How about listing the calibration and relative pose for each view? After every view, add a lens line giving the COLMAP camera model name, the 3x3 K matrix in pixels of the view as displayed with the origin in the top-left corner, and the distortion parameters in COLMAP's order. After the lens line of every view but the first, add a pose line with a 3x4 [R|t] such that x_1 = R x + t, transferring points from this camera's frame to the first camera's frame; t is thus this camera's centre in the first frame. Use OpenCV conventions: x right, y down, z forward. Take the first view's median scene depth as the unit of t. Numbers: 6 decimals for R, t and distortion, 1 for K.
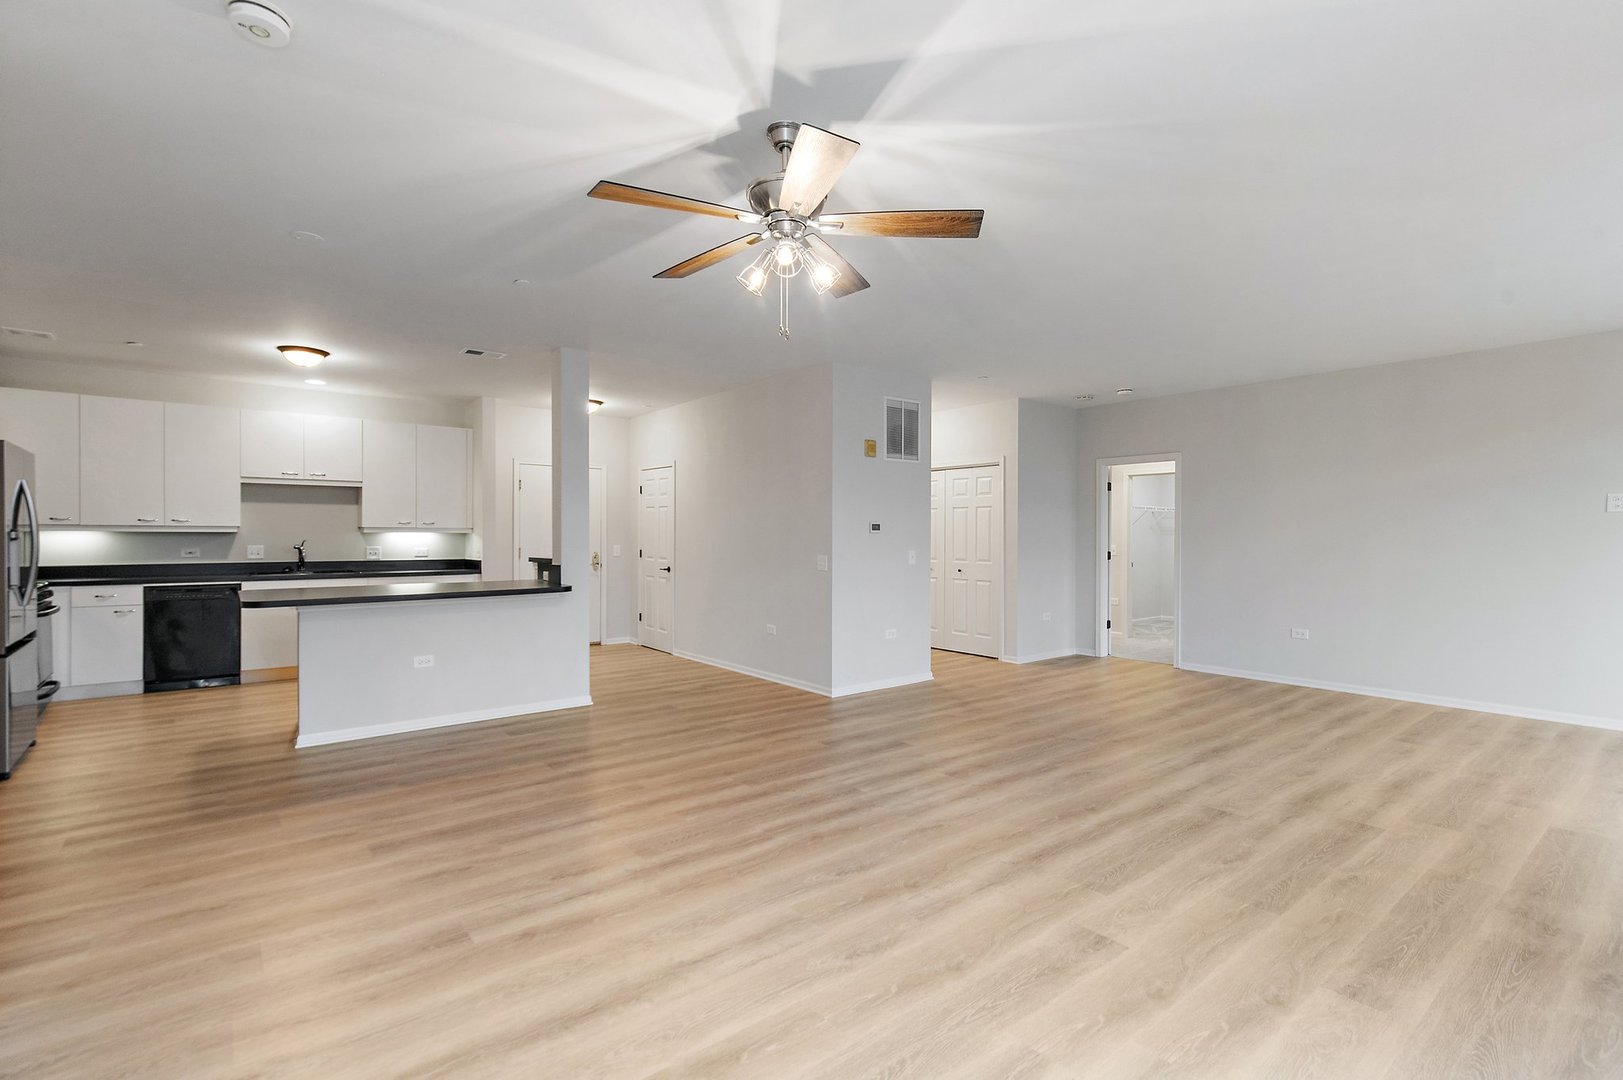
lens RADIAL K [[740.3, 0, 821.2], [0, 740.3, 536.3], [0, 0, 1]] dist [0.007538, -0.001484]
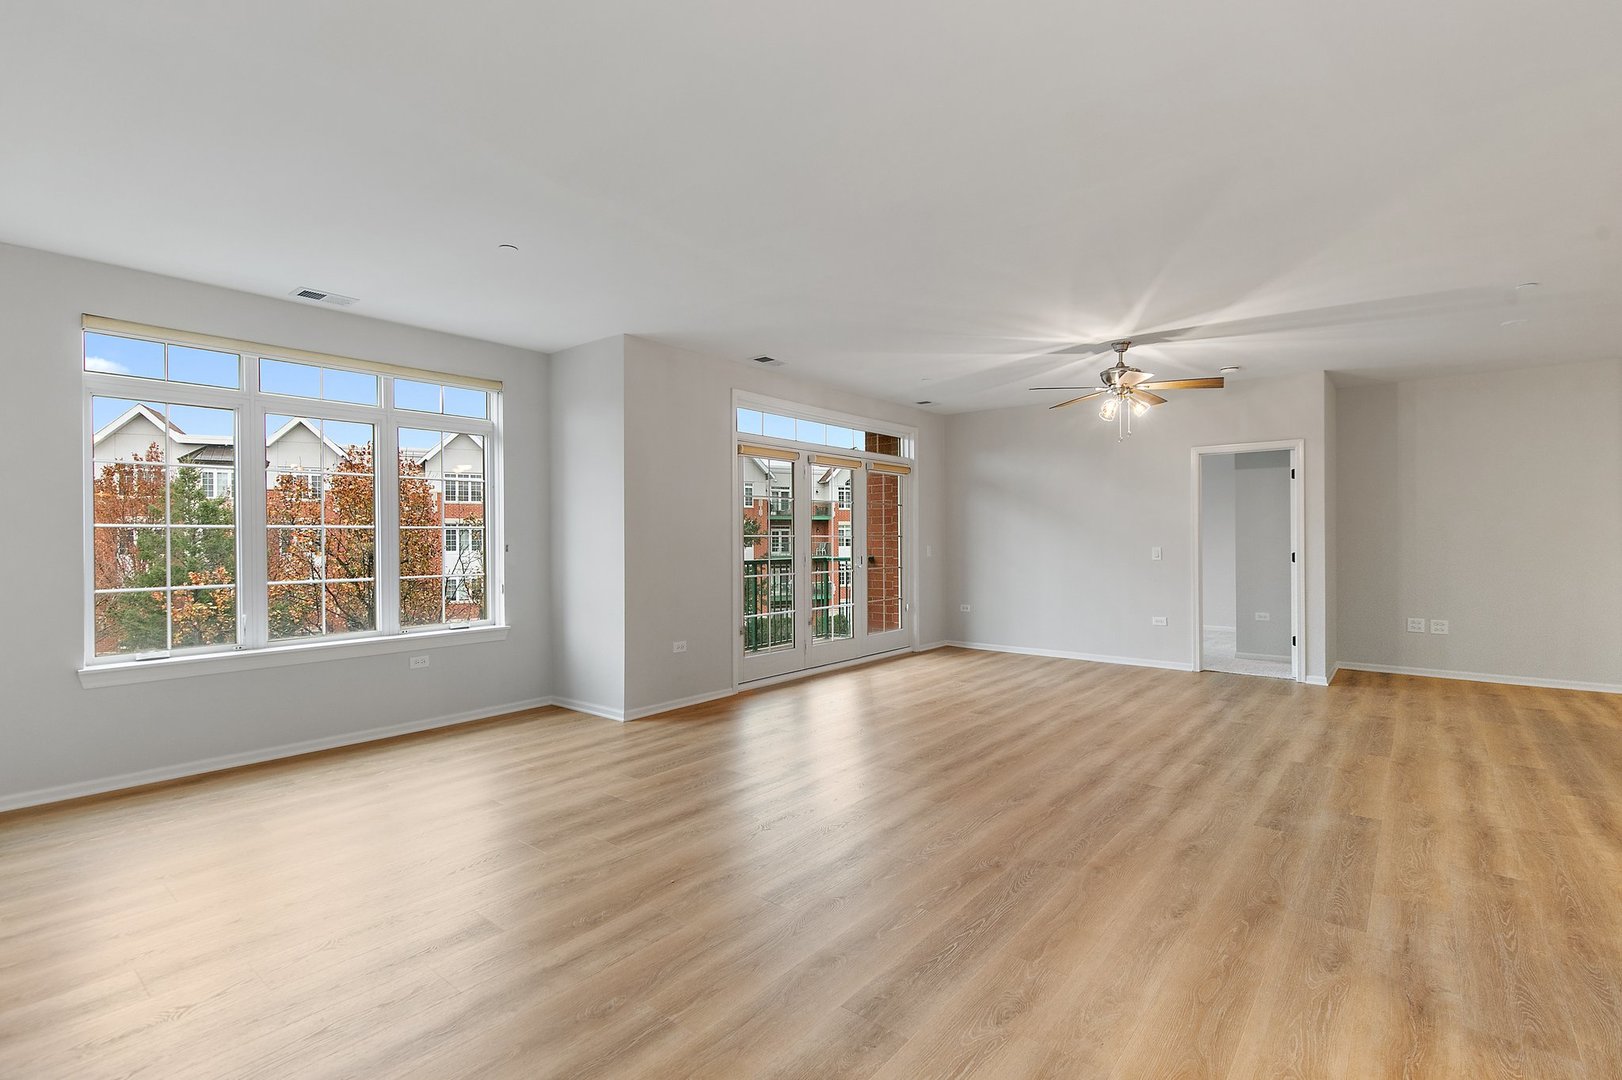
lens RADIAL K [[739.9, 0, 820.1], [0, 739.9, 539.1], [0, 0, 1]] dist [0.007538, -0.001484]
pose [[-0.978714, 0.000727, -0.205227, 0.797711], [0.000416, 0.999999, 0.001561, 0.003704], [0.205228, 0.001442, -0.978713, 1.881796]]
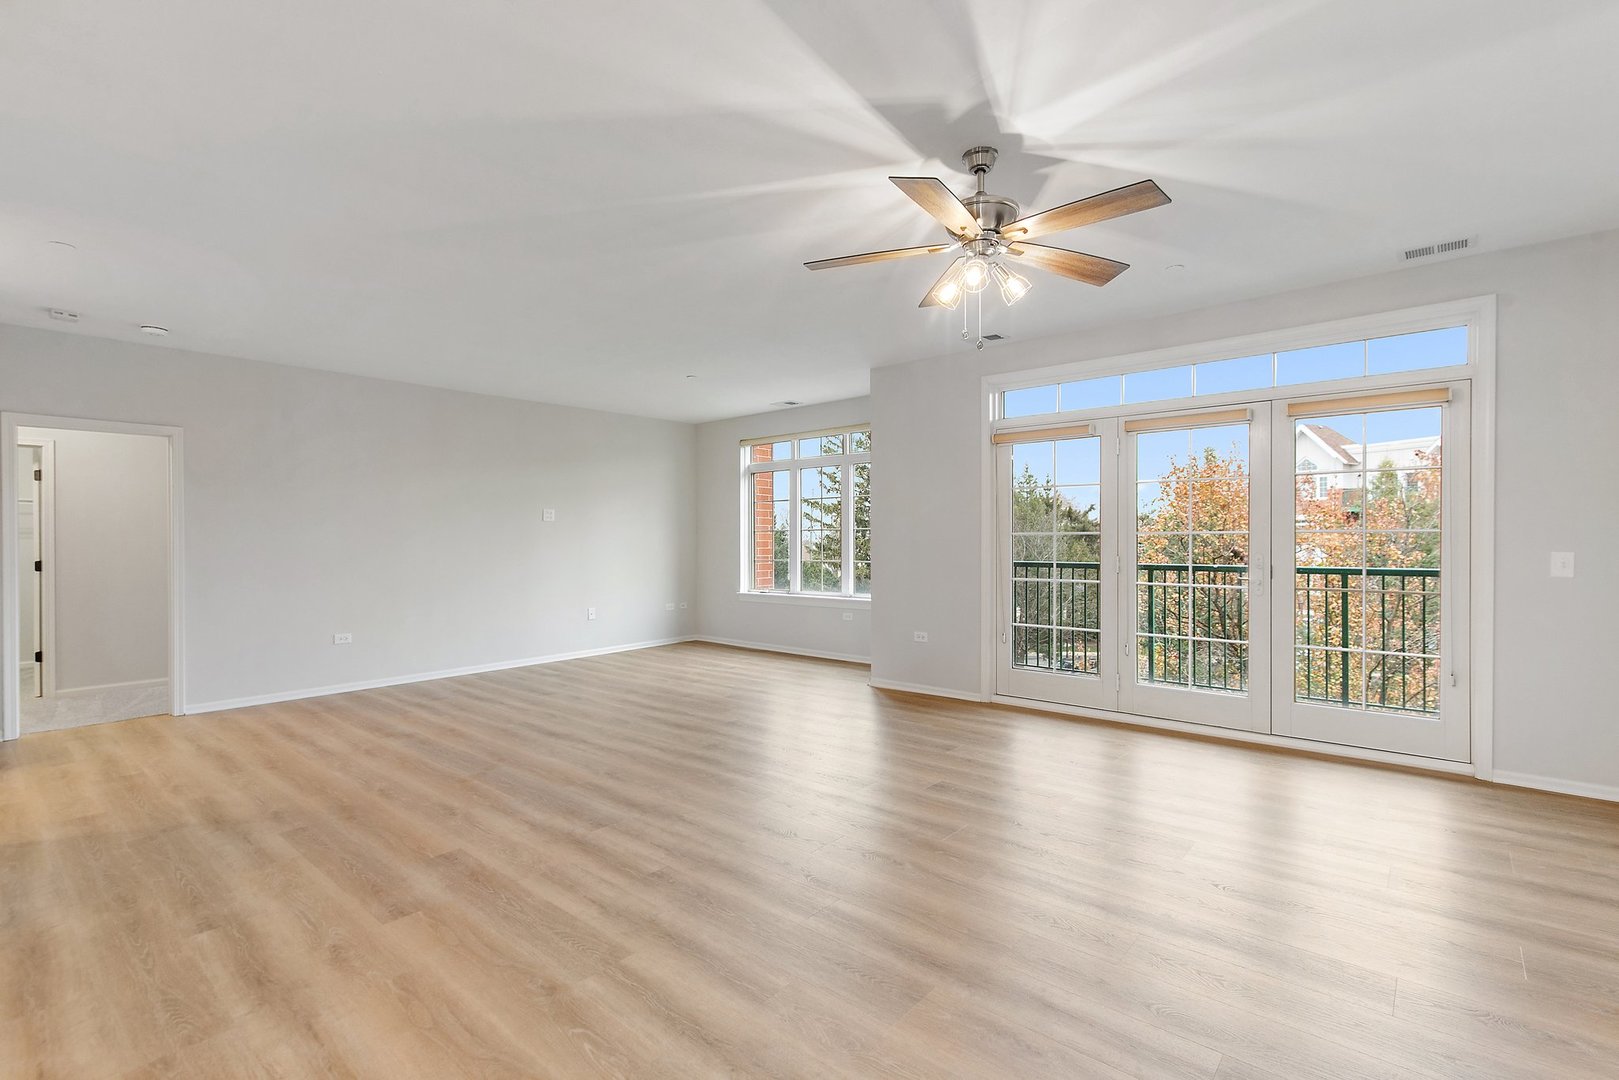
lens RADIAL K [[738.5, 0, 817.8], [0, 738.5, 540.9], [0, 0, 1]] dist [0.007538, -0.001484]
pose [[-0.182018, -0.006877, 0.983271, -0.688440], [0.006611, 0.999944, 0.008217, -0.000165], [-0.983273, 0.007996, -0.181962, 0.930671]]
